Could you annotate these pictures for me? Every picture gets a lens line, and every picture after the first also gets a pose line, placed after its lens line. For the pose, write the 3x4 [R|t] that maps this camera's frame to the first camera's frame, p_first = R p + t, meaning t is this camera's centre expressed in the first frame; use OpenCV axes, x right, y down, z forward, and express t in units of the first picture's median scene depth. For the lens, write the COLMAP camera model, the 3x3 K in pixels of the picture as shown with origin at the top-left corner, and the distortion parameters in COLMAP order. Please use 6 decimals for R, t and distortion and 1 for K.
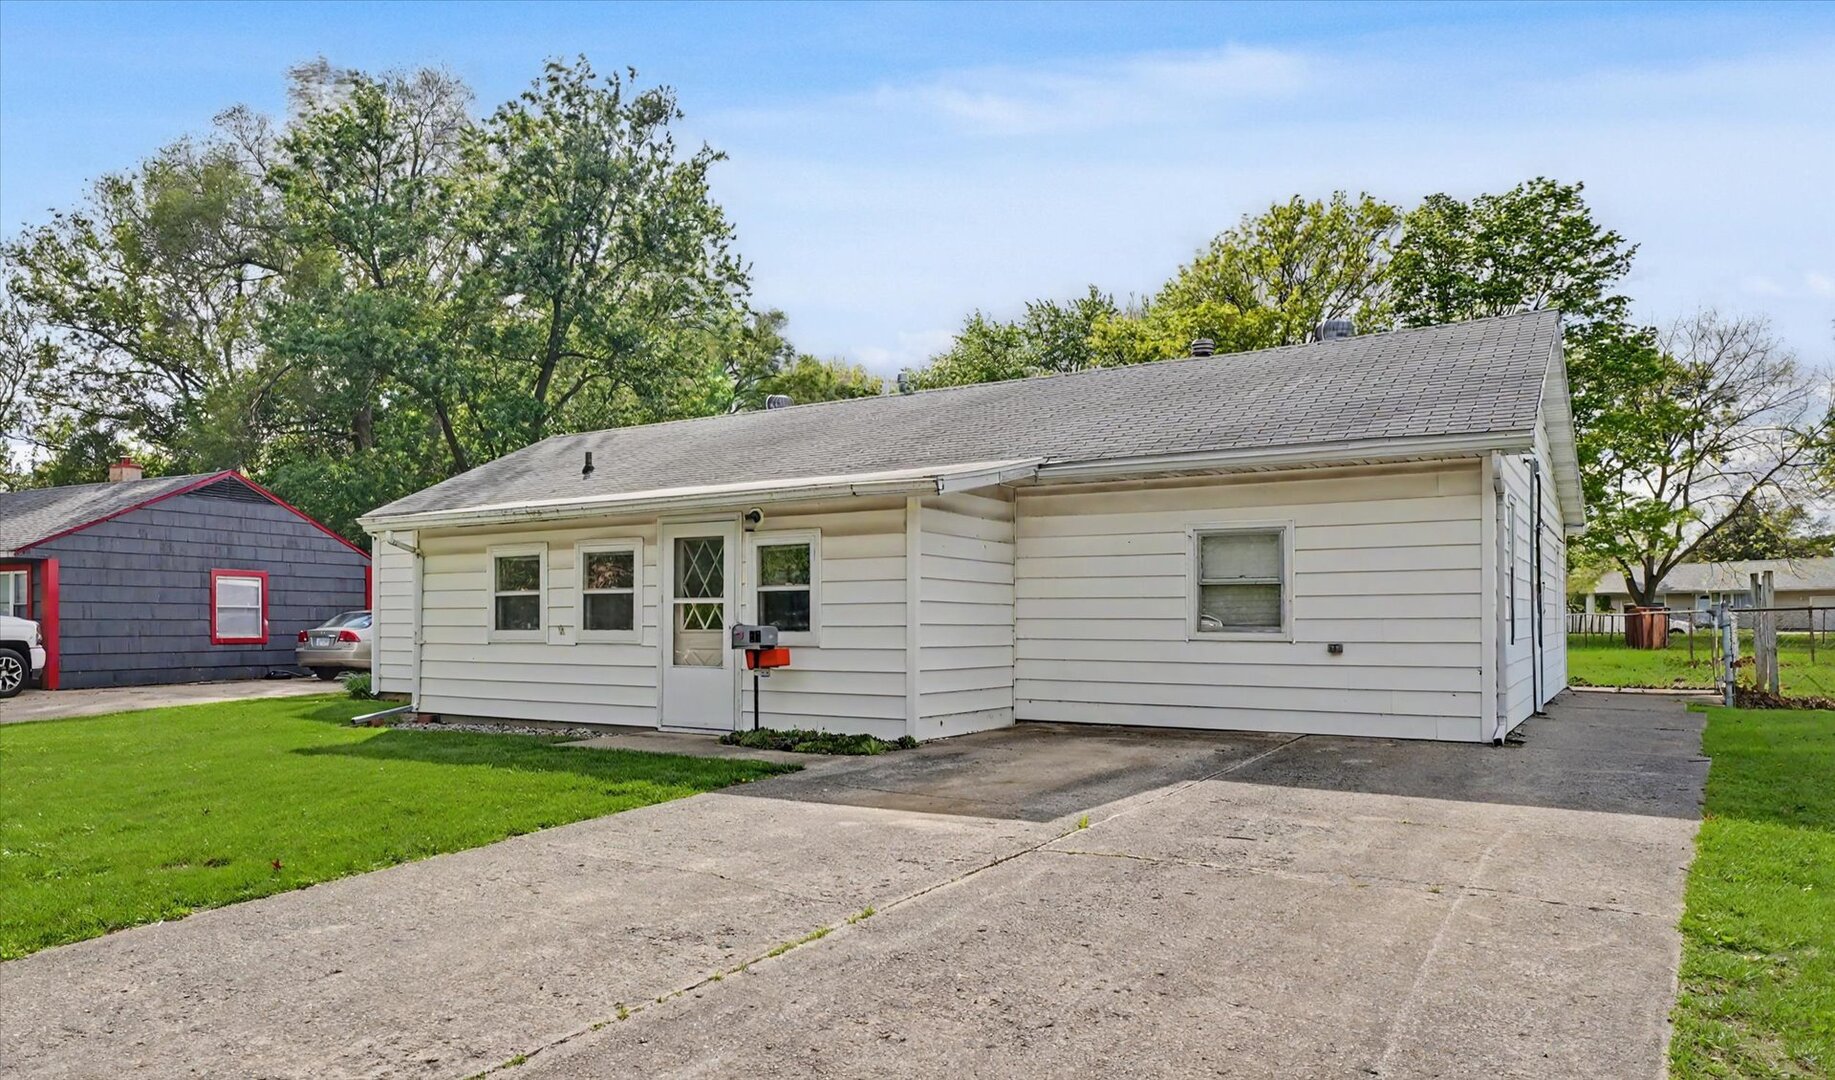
lens RADIAL K [[1098.7, 0, 805.1], [0, 1098.7, 542.0], [0, 0, 1]] dist [-0.001149, -0.000258]
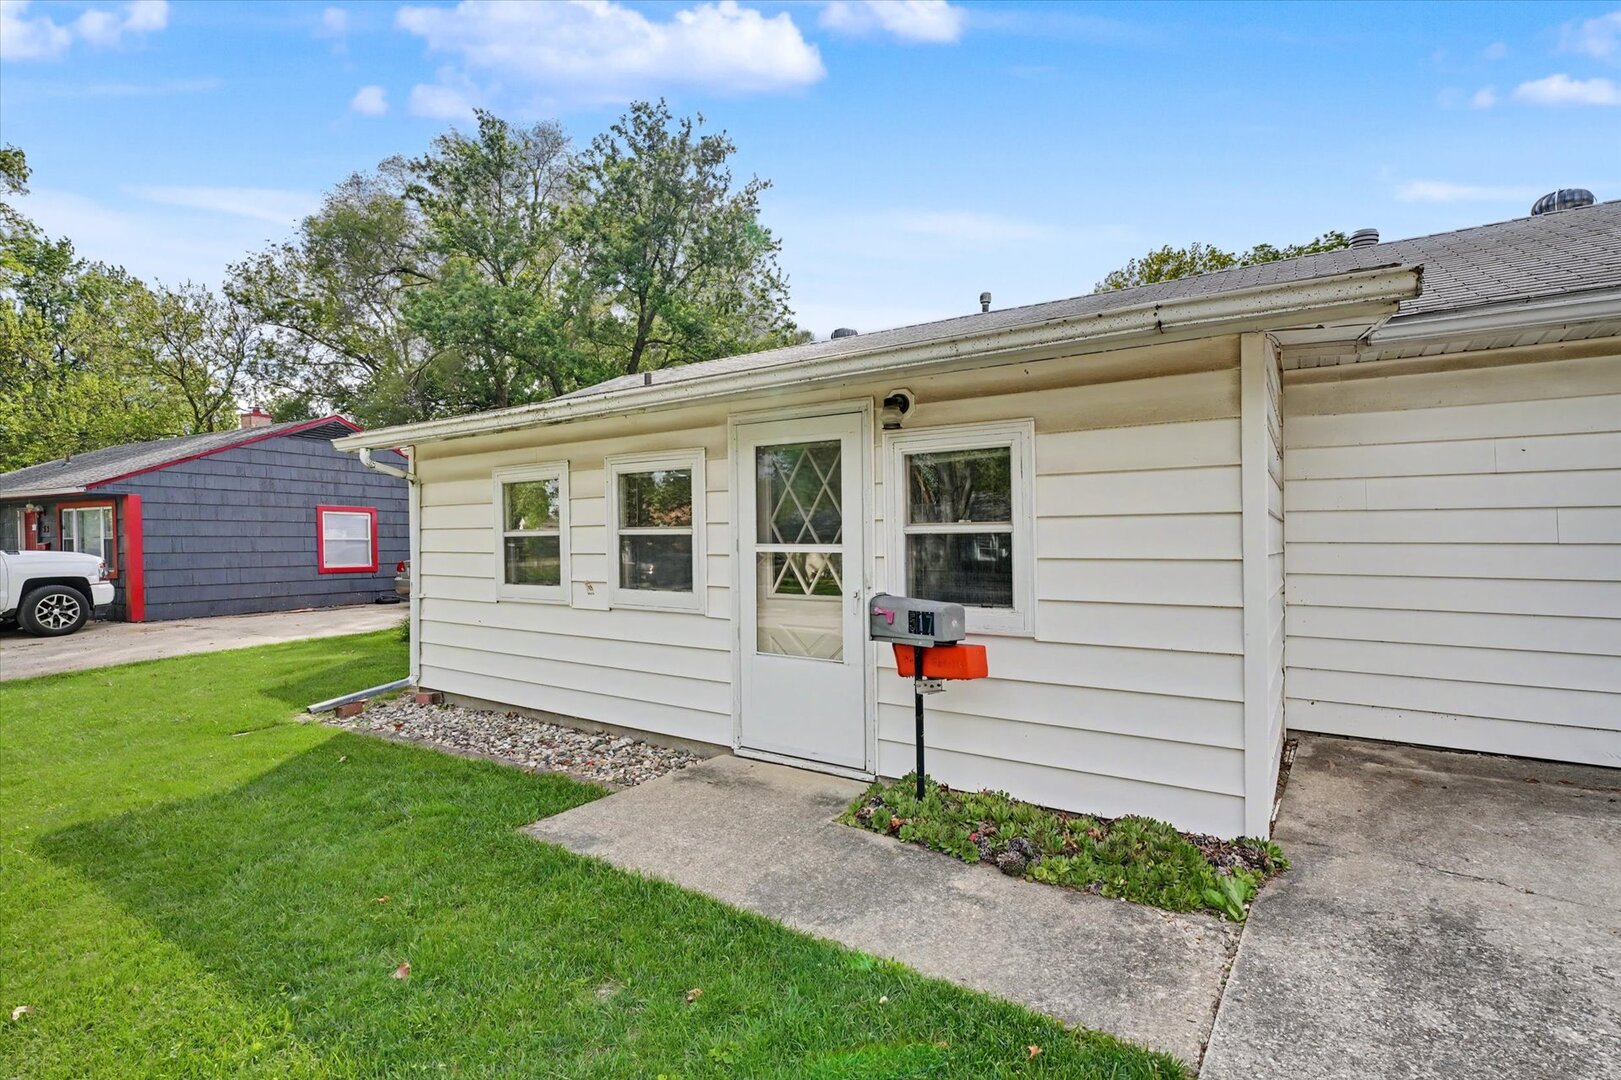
lens RADIAL K [[733.2, 0, 805.8], [0, 733.2, 542.6], [0, 0, 1]] dist [-0.001603, 0.000078]
pose [[0.999809, 0.000698, -0.019508, -0.074117], [0.000697, 0.997444, 0.071449, 0.018759], [0.019508, -0.071449, 0.997253, 0.522826]]
